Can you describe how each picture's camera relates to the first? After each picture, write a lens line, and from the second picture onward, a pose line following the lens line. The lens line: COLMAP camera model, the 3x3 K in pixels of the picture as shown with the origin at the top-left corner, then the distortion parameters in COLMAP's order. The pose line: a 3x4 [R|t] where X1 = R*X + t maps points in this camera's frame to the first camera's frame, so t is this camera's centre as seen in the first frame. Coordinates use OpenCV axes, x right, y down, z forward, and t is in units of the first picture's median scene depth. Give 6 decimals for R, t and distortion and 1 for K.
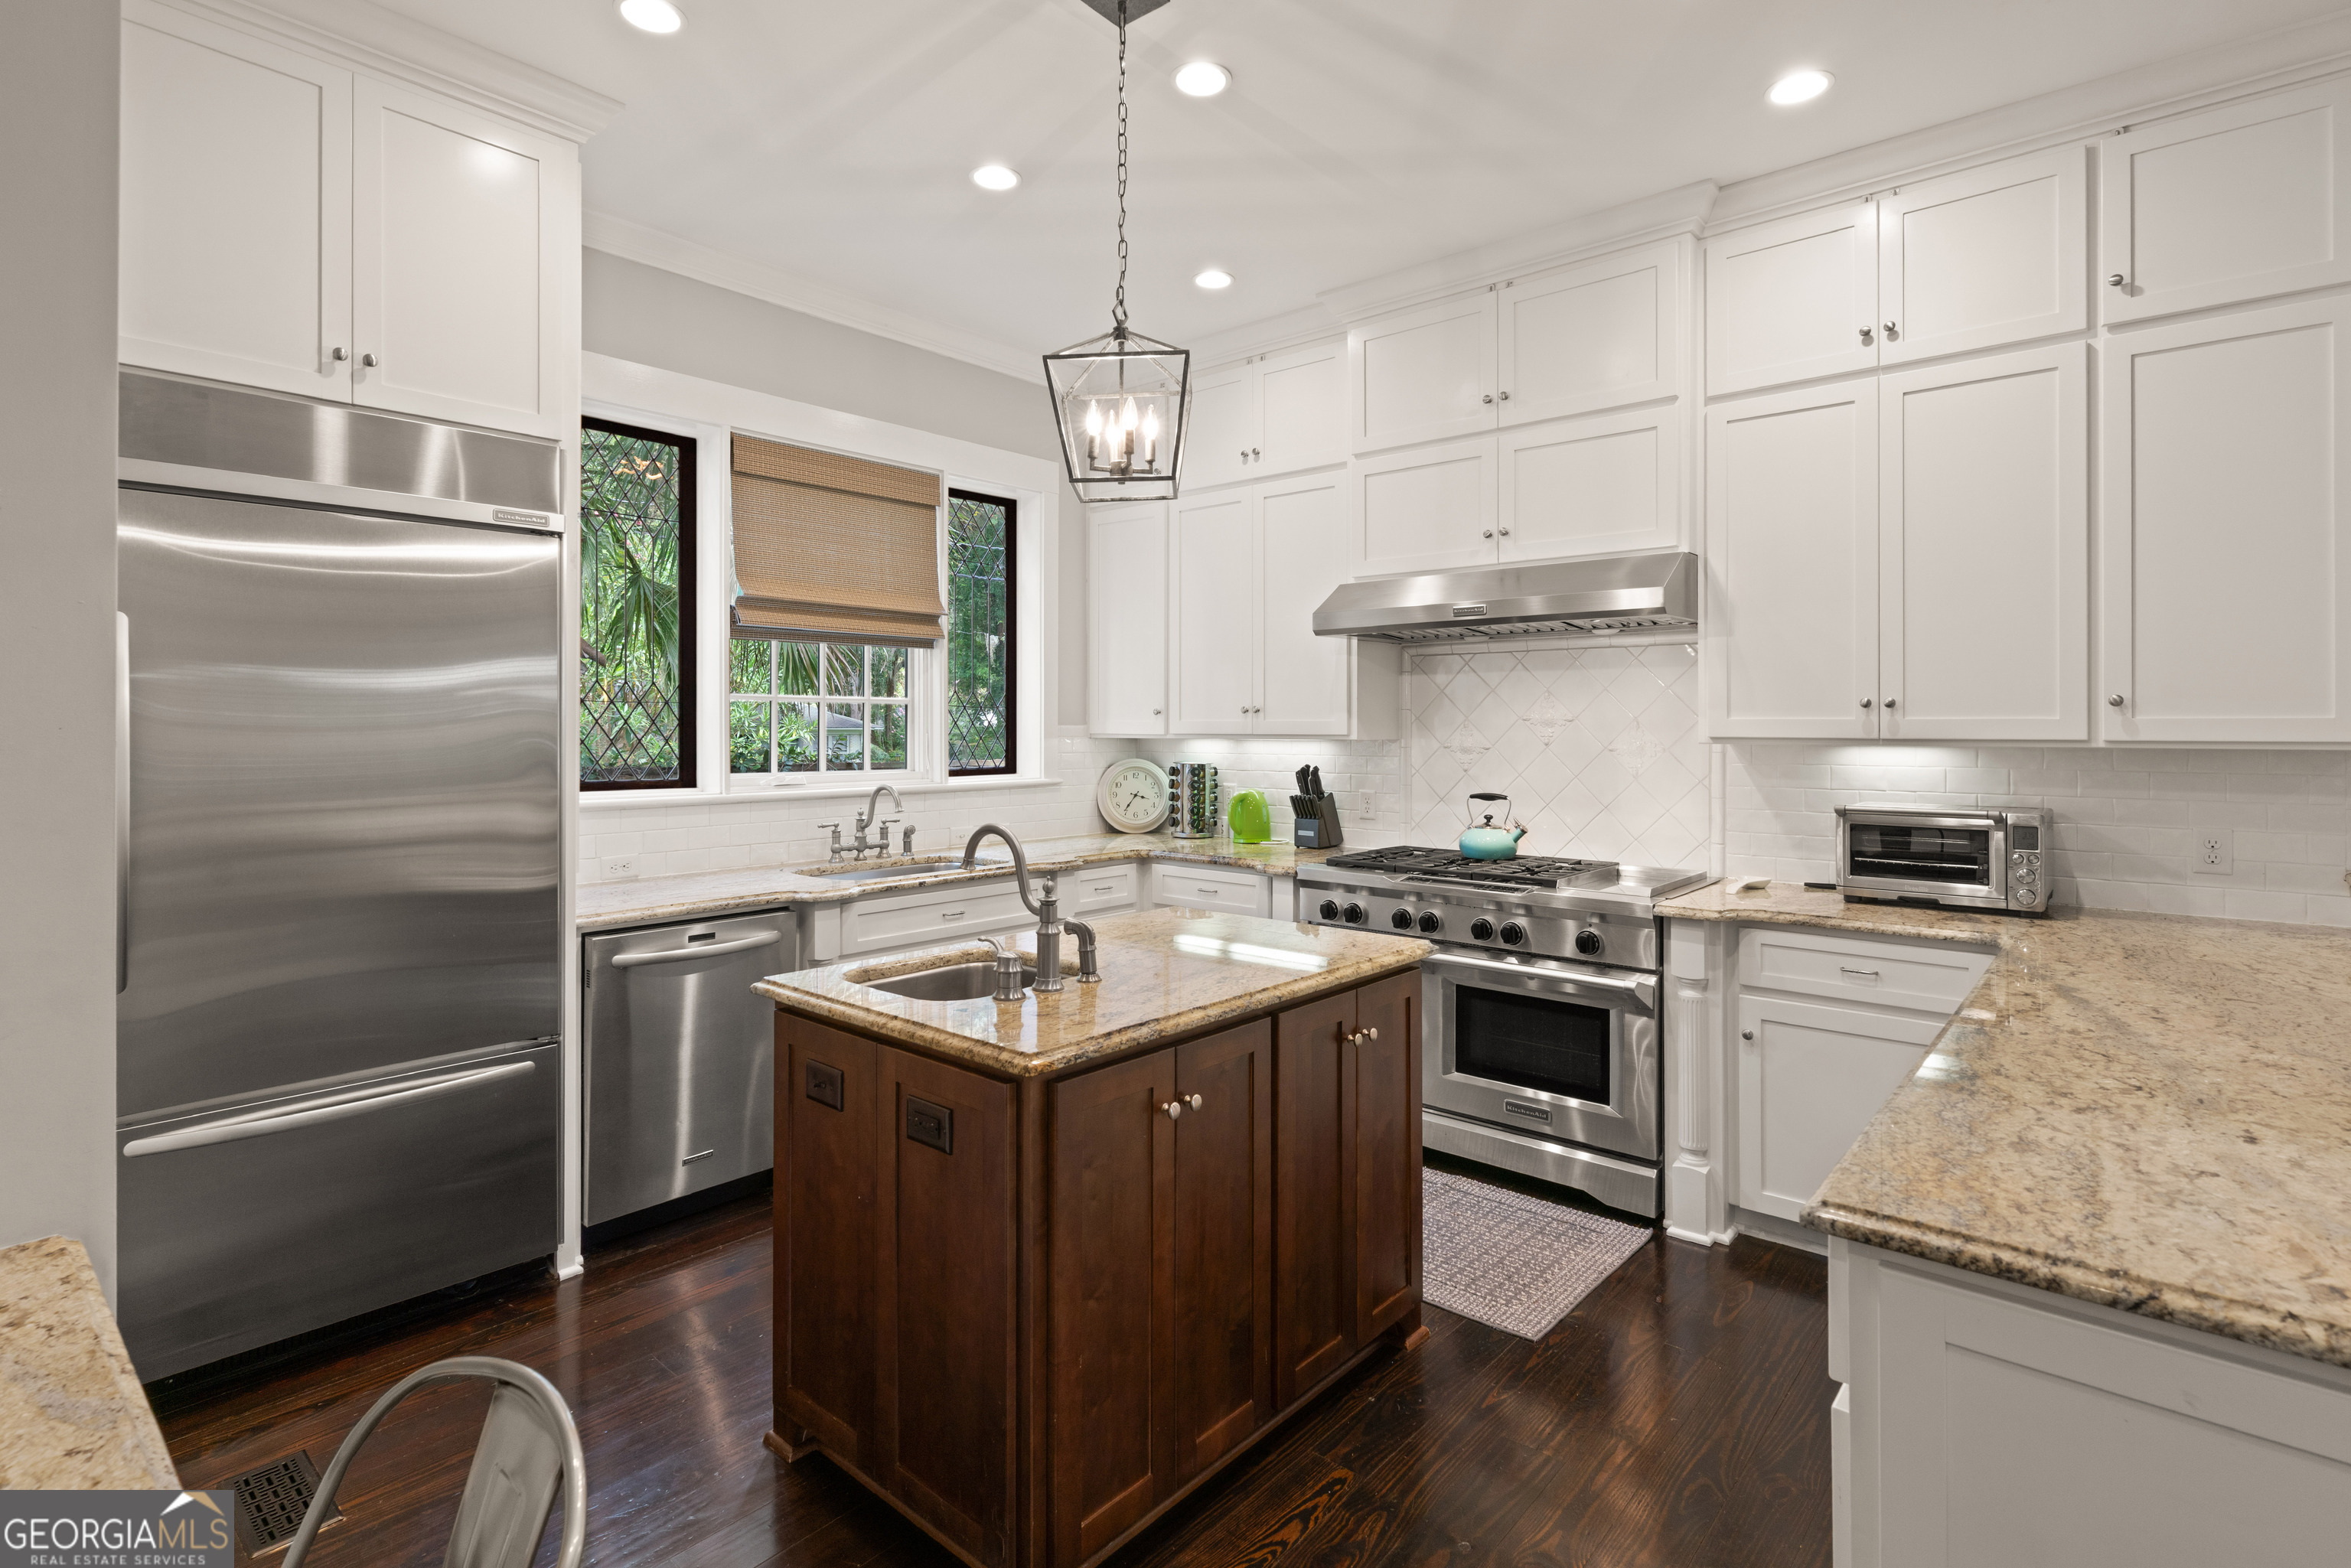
lens RADIAL K [[1130.7, 0, 1162.6], [0, 1130.7, 741.3], [0, 0, 1]] dist [-0.004096, -0.001103]
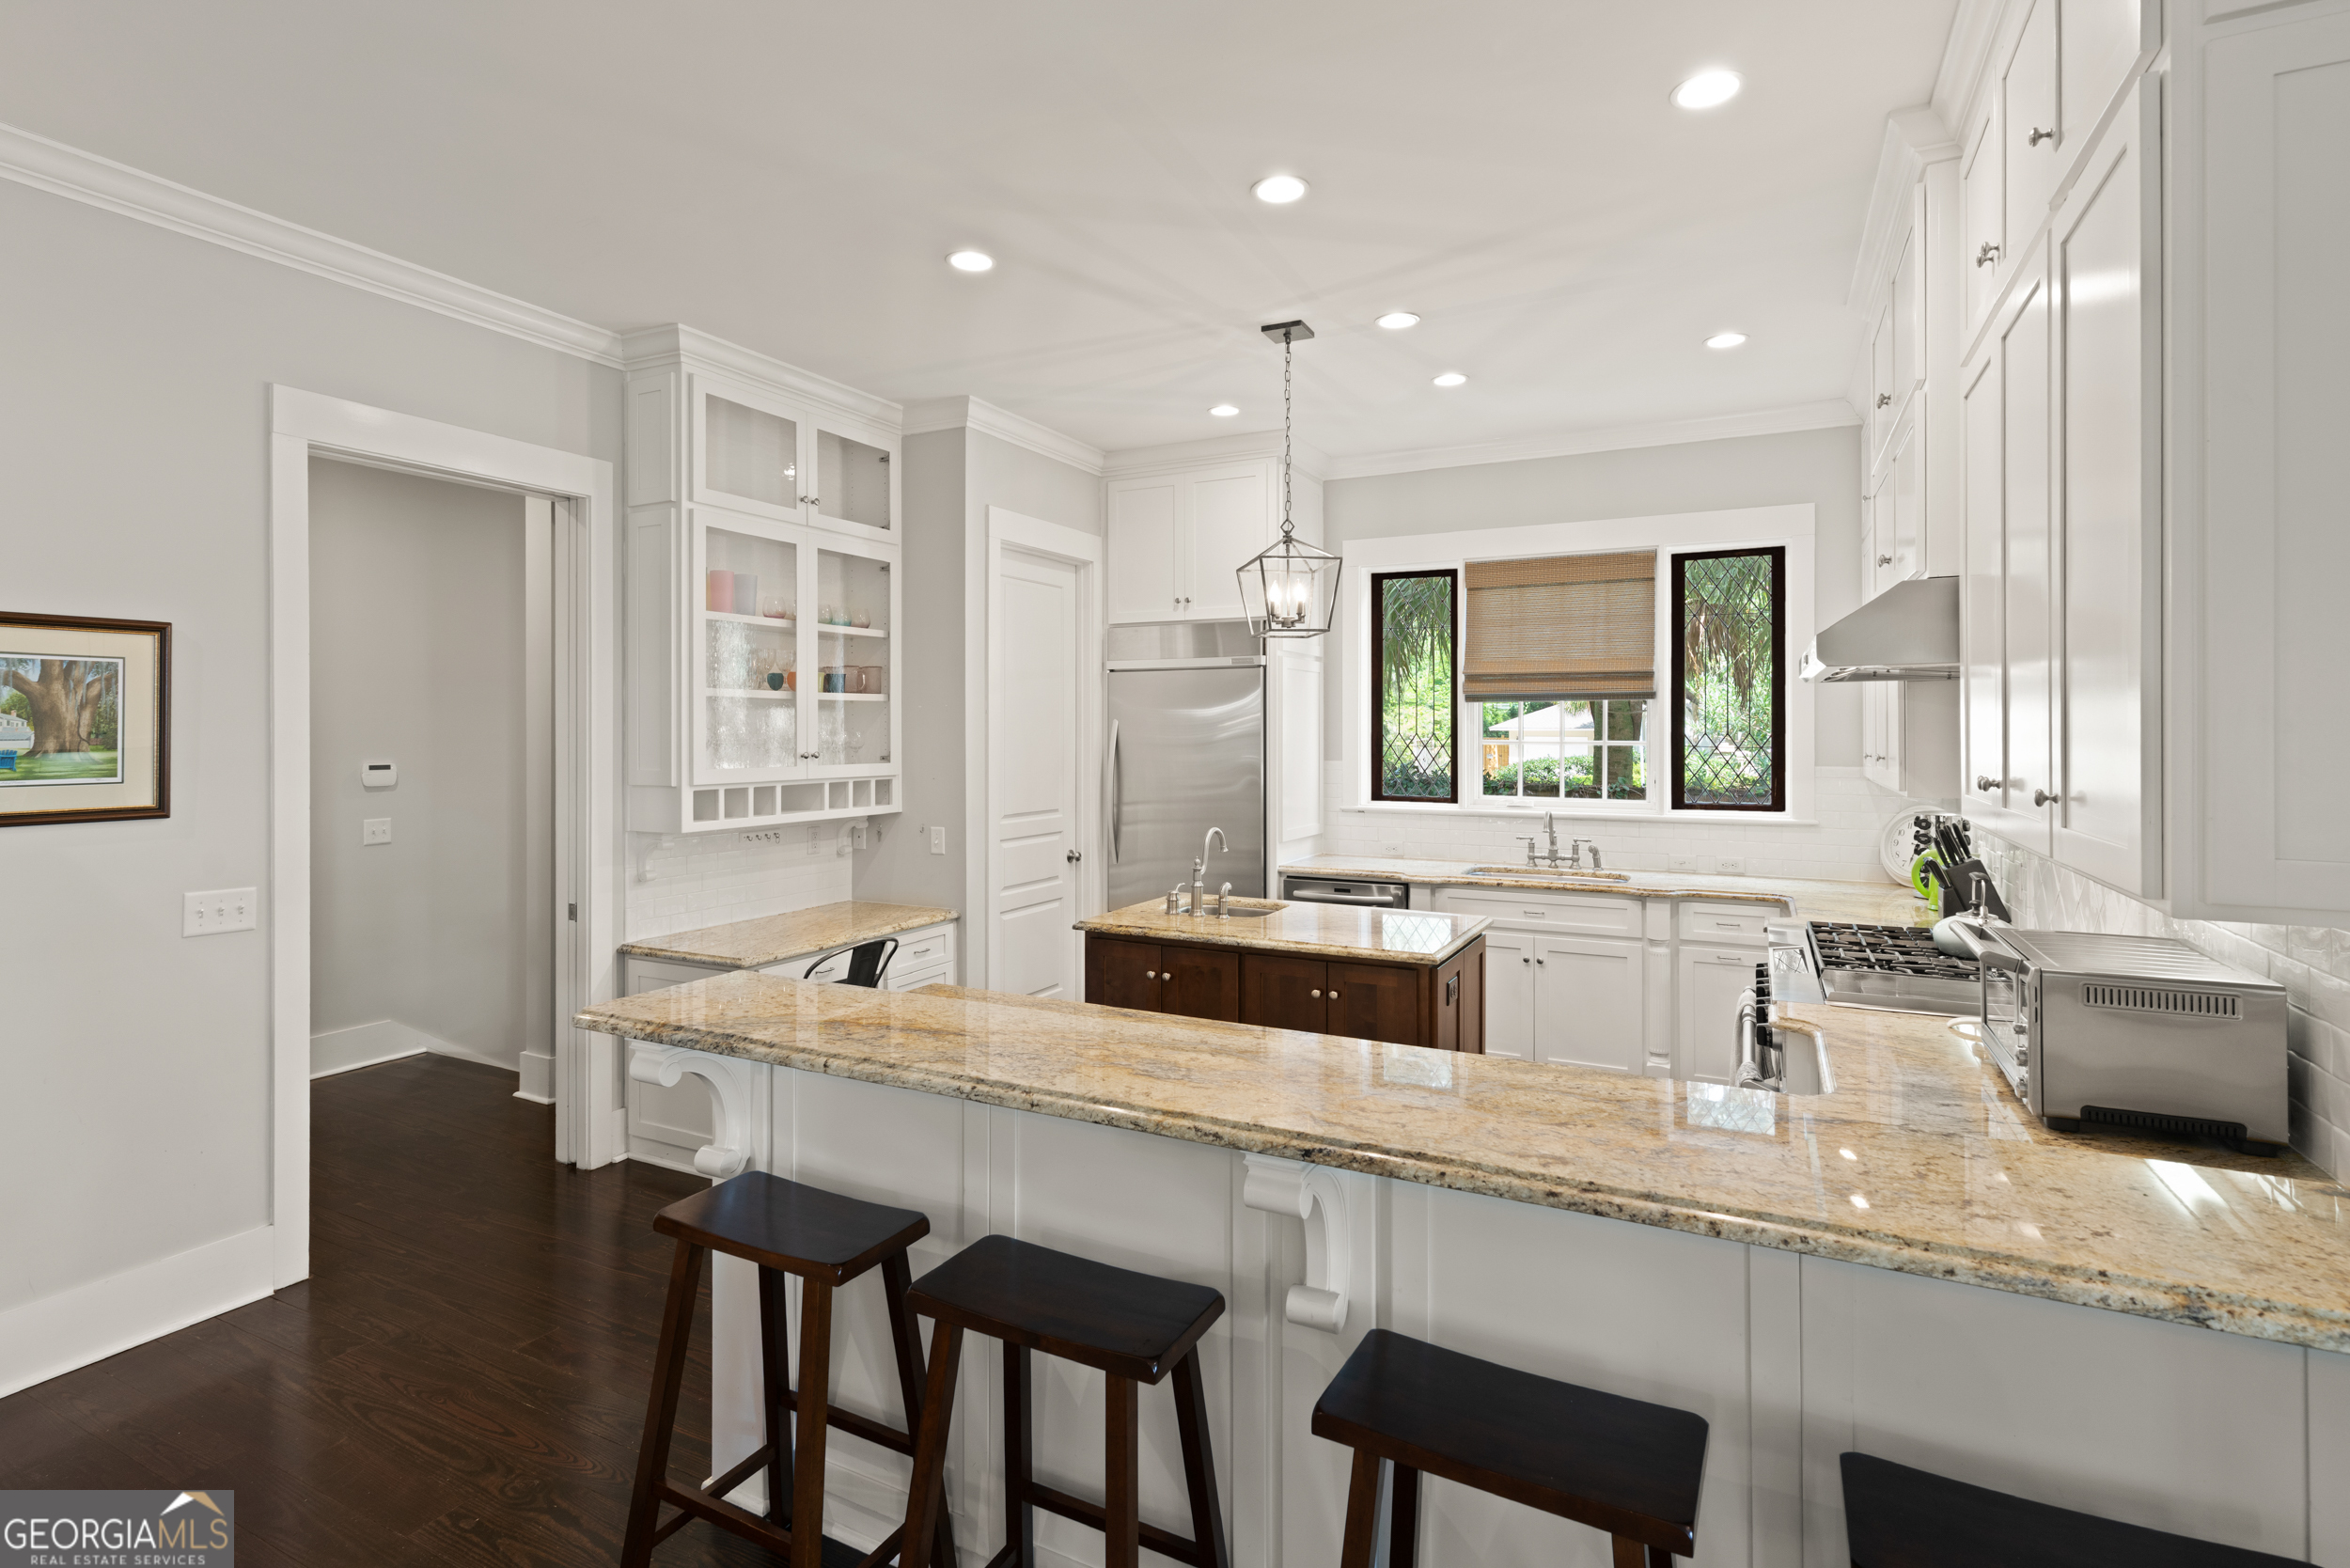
lens RADIAL K [[1130.3, 0, 1162.1], [0, 1130.3, 741.3], [0, 0, 1]] dist [-0.004096, -0.001103]
pose [[0.237915, 0.010436, -0.971230, 0.876039], [-0.011588, 0.999902, 0.007905, -0.044876], [0.971217, 0.009374, 0.238012, 0.248804]]
